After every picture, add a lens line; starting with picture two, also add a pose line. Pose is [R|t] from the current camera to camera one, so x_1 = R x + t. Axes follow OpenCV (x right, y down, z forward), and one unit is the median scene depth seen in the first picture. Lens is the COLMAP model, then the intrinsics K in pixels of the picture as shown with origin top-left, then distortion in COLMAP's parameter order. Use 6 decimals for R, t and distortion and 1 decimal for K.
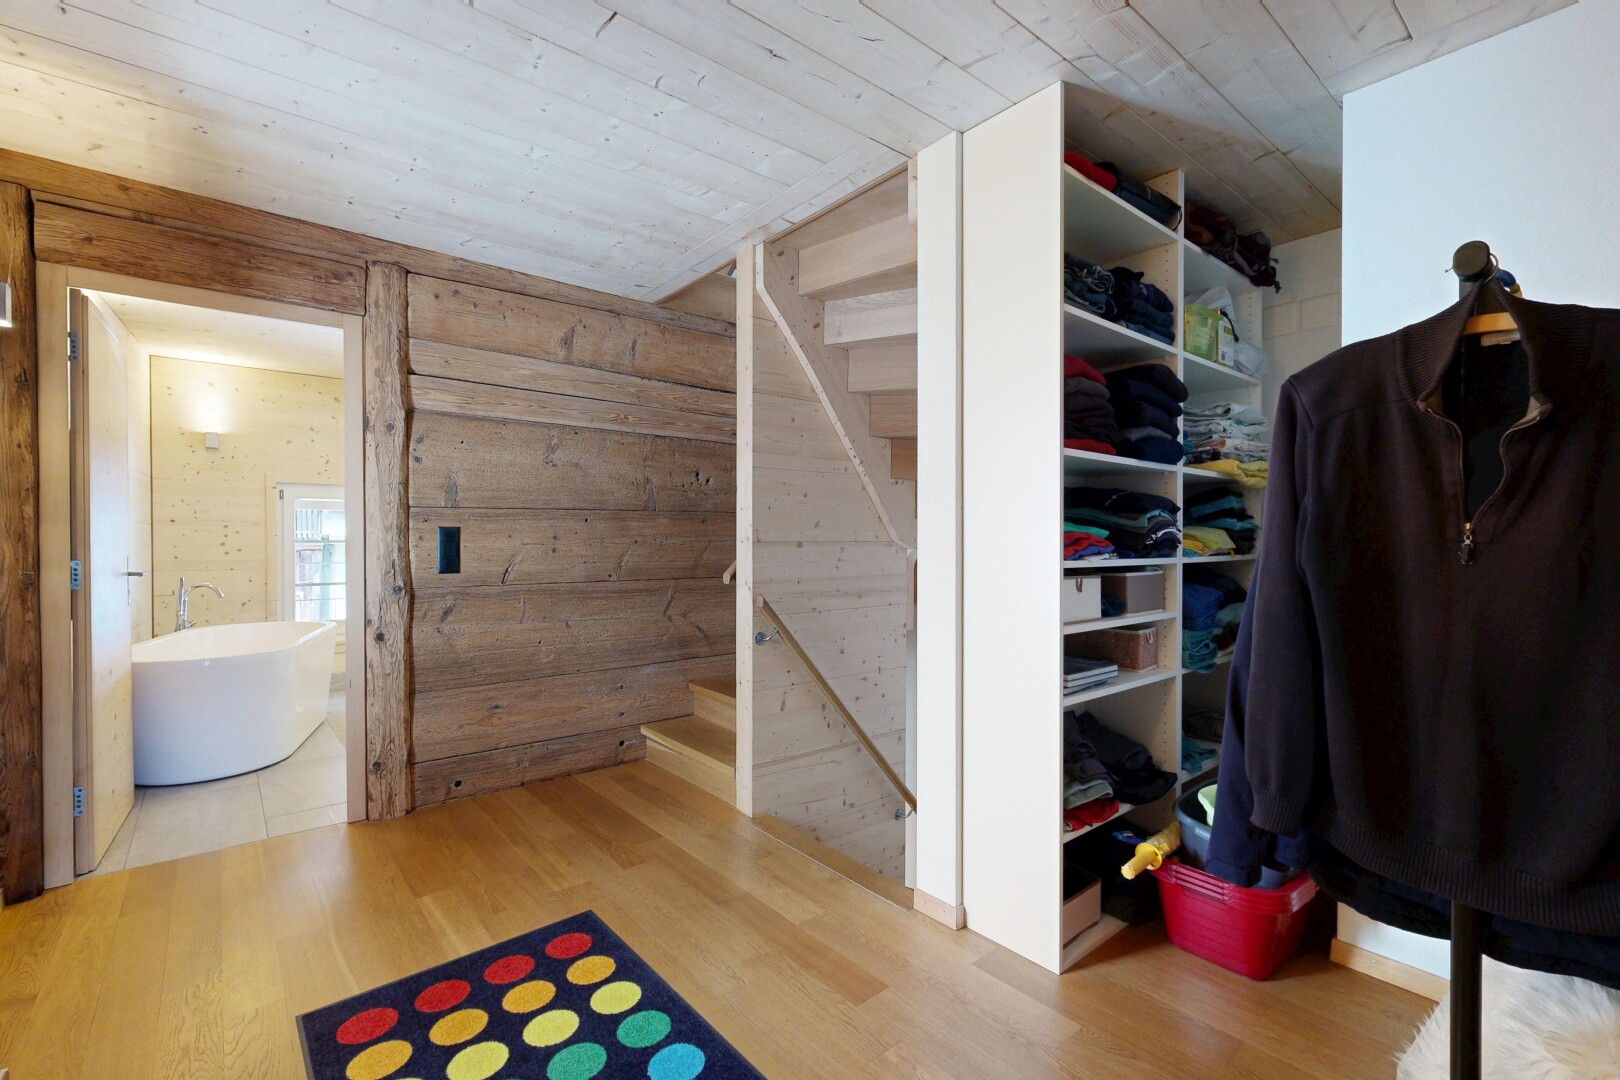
lens RADIAL K [[683.7, 0, 810.0], [0, 683.7, 540.0], [0, 0, 1]] dist [-0.000230, 0.000026]
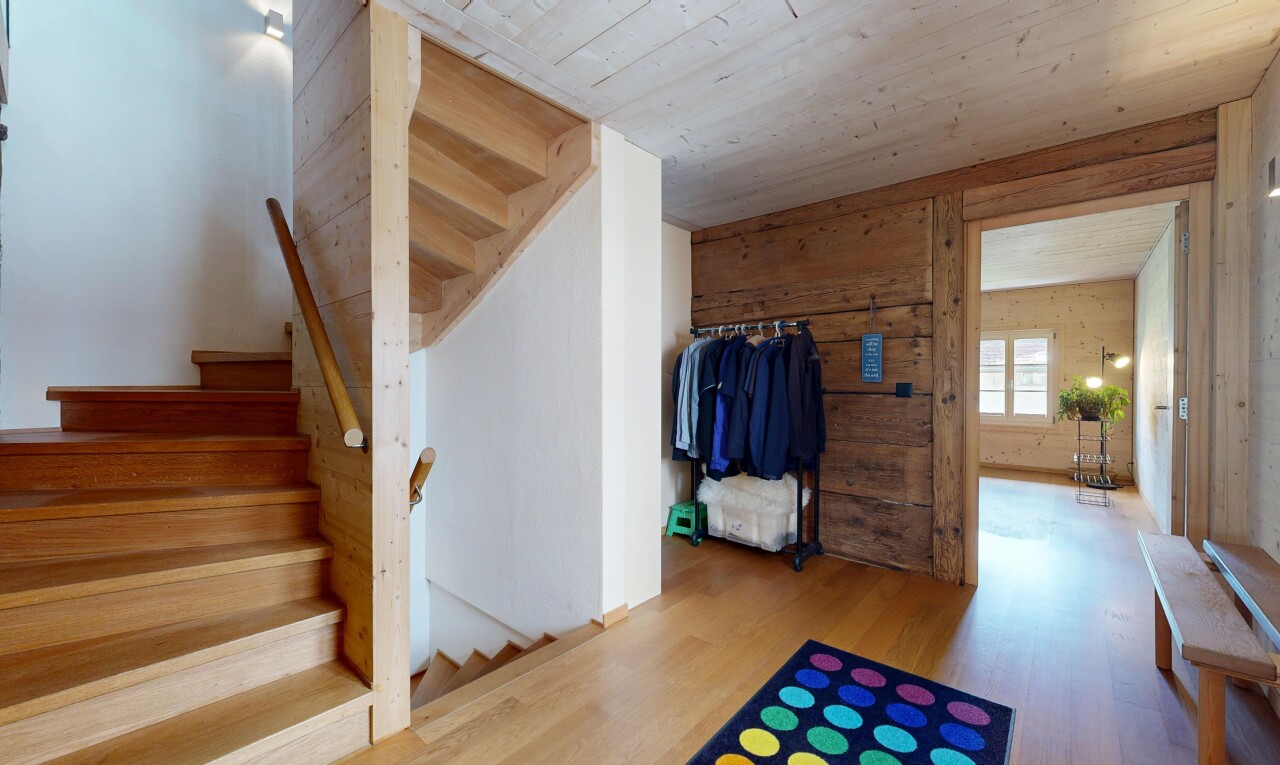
lens RADIAL K [[500.5, 0, 640.8], [0, 500.5, 385.6], [0, 0, 1]] dist [0.000514, -0.000057]
pose [[-0.150577, -0.007552, 0.988569, -1.242222], [0.008275, 0.999926, 0.008899, -0.006344], [-0.988564, 0.009521, -0.150504, 1.437233]]
